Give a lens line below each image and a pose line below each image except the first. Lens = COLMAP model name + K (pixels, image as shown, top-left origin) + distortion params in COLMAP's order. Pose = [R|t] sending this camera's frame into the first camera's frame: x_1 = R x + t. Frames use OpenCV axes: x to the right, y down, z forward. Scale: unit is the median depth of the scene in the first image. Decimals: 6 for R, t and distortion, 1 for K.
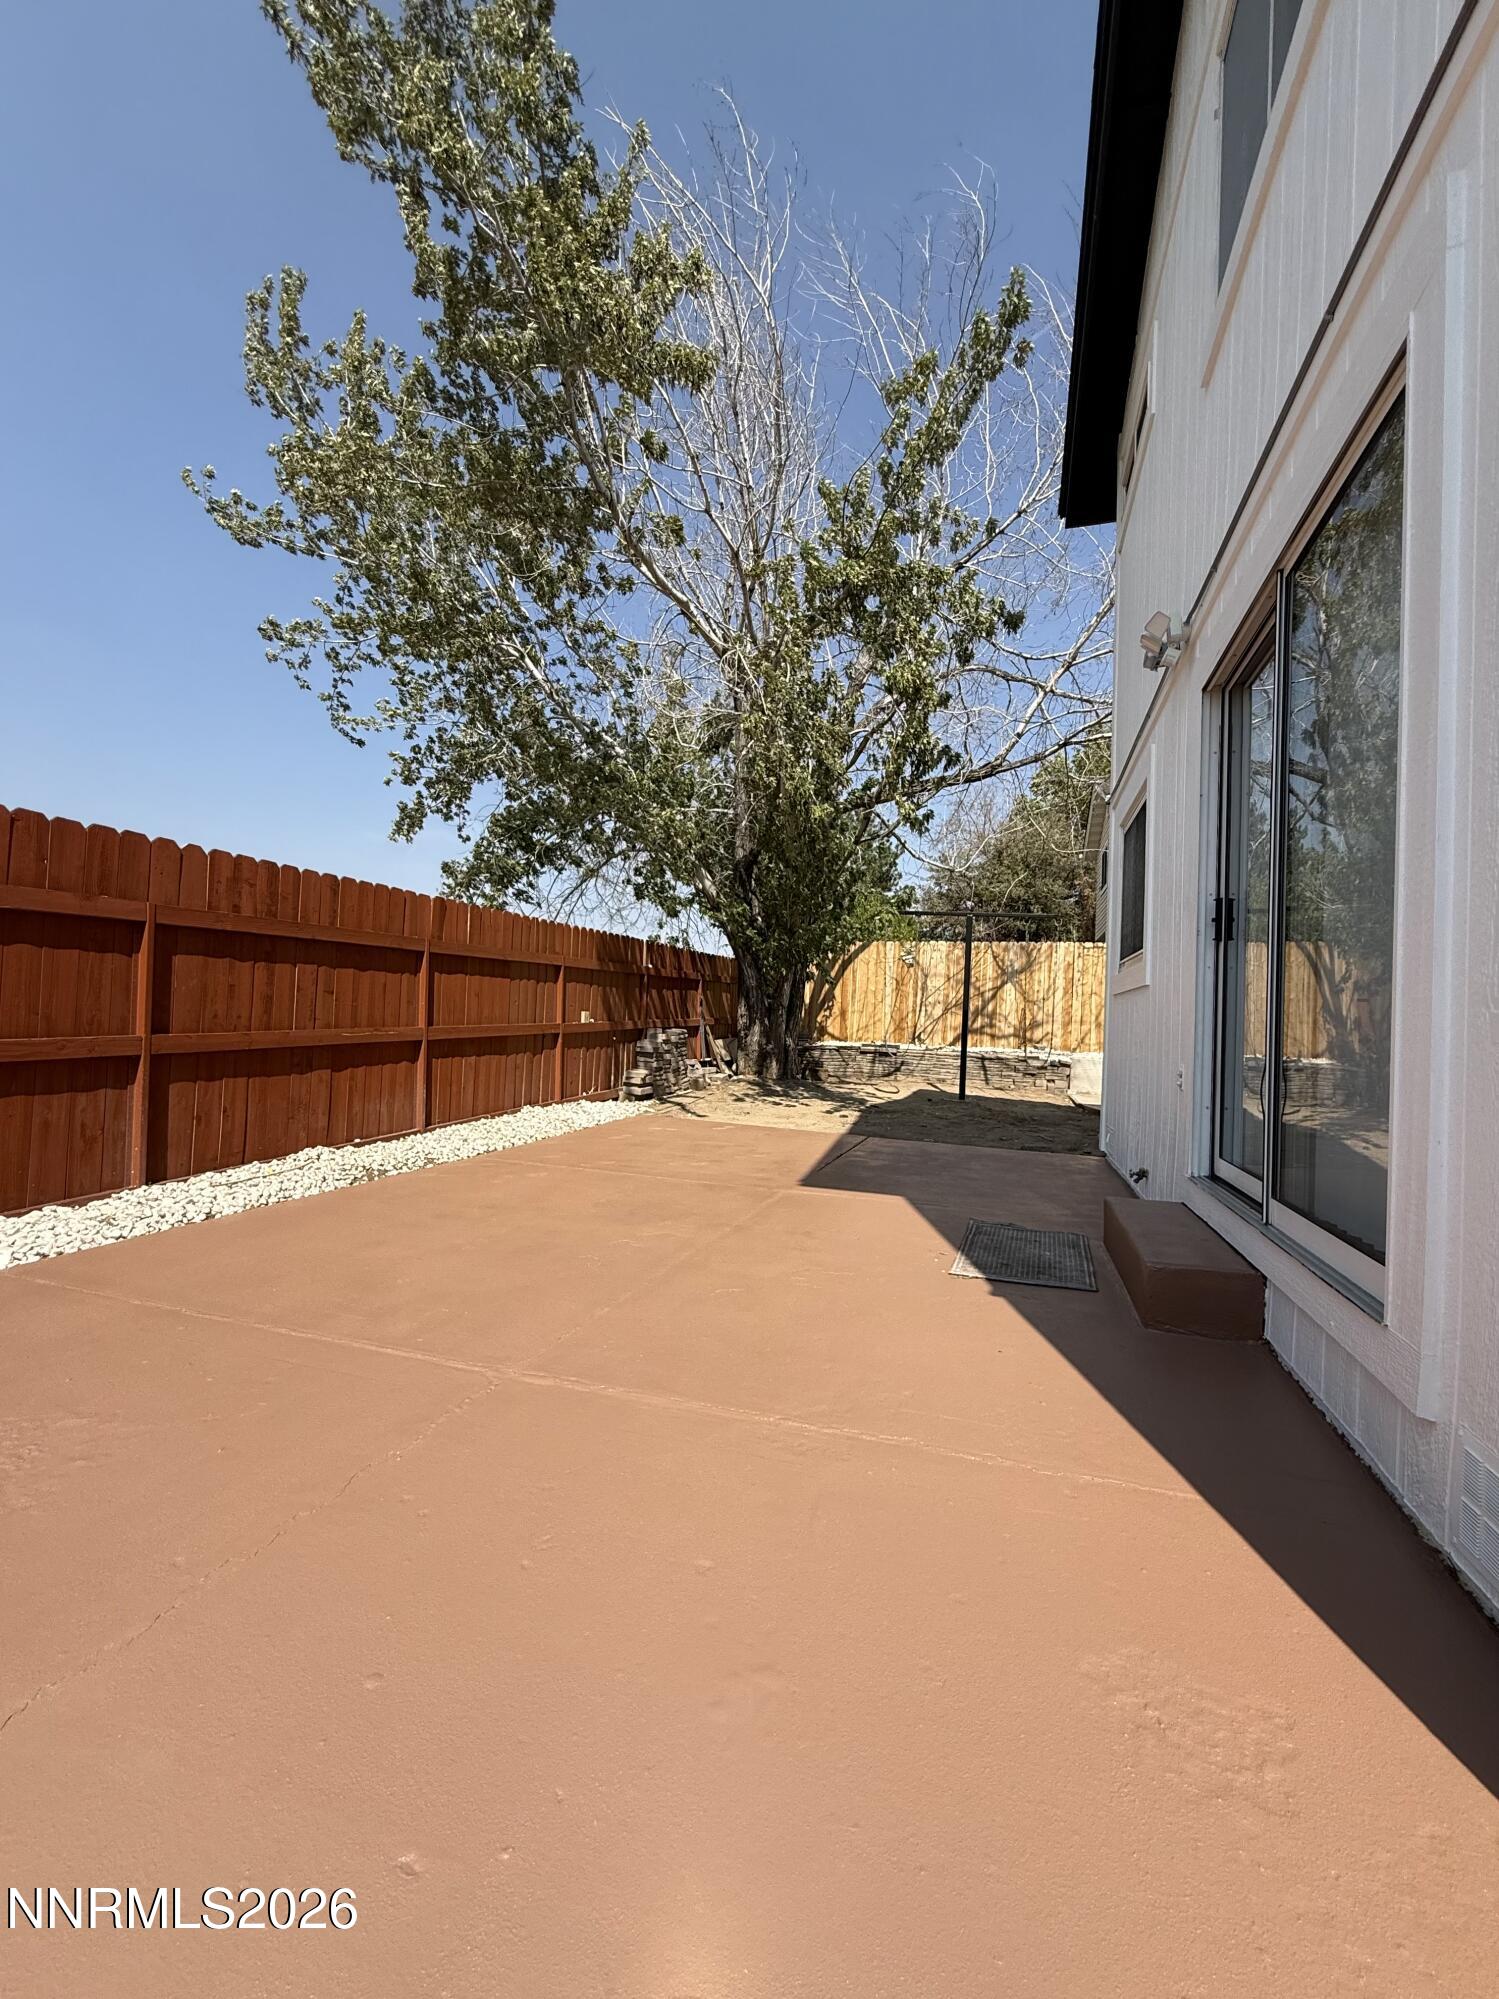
lens RADIAL K [[821.7, 0, 749.5], [0, 821.7, 999.5], [0, 0, 1]] dist [0.000698, 0.000078]
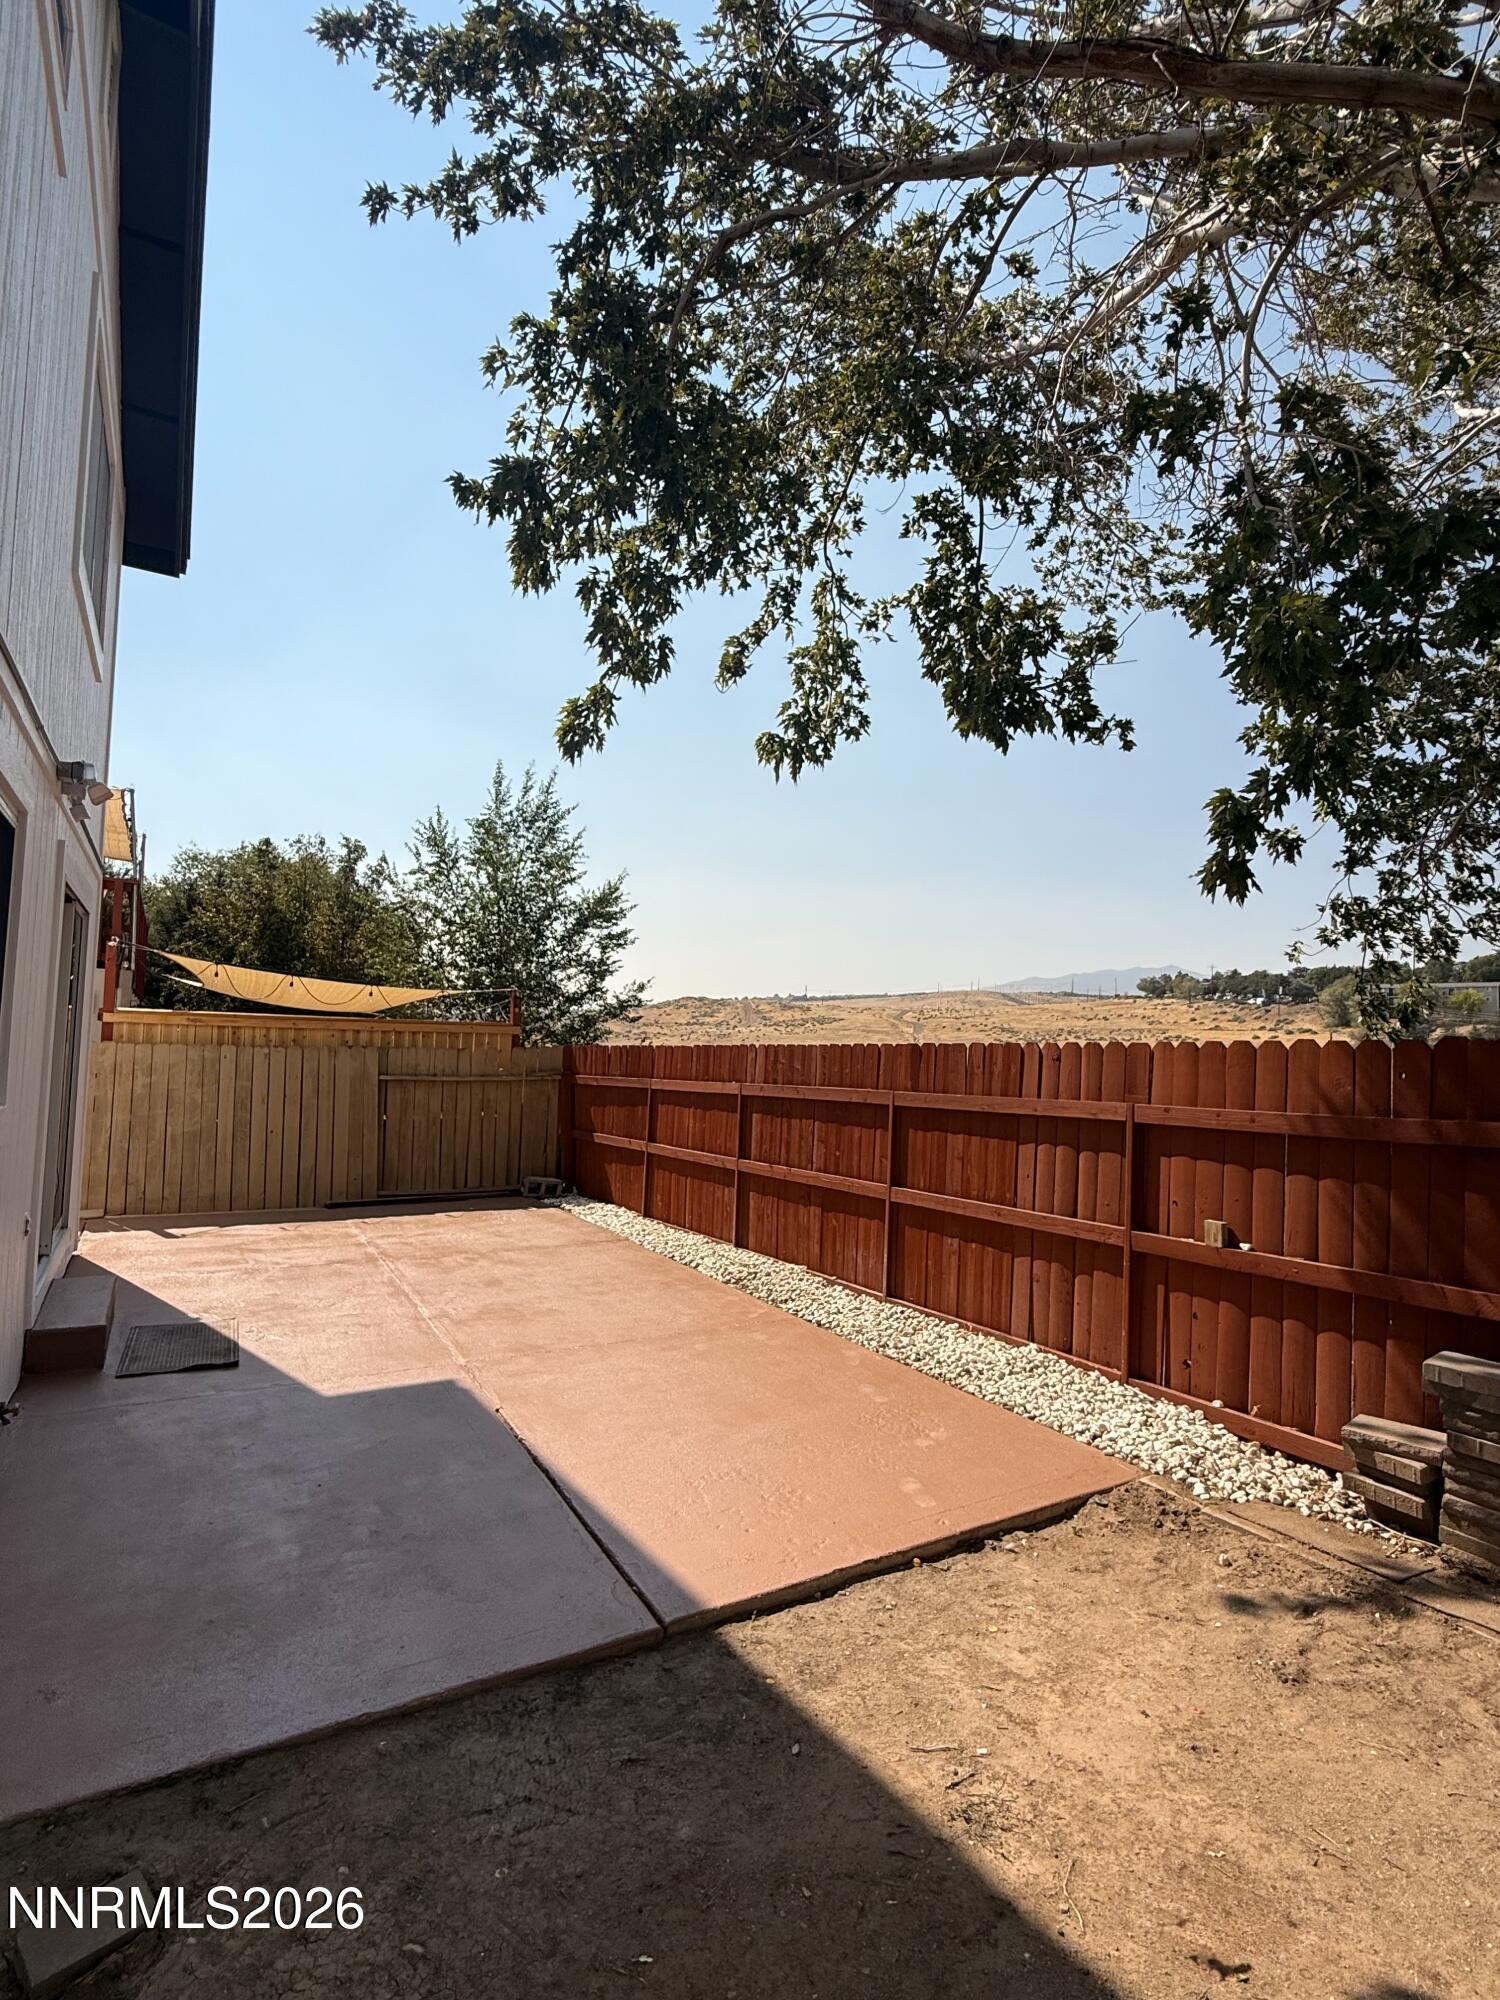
lens RADIAL K [[978.9, 0, 750.0], [0, 978.9, 1000.0], [0, 0, 1]] dist [-0.000575, -0.000029]
pose [[-0.677259, -0.100014, -0.728916, 0.497467], [-0.040353, 0.994276, -0.098930, -0.054755], [0.734638, -0.037587, -0.677418, 1.506467]]
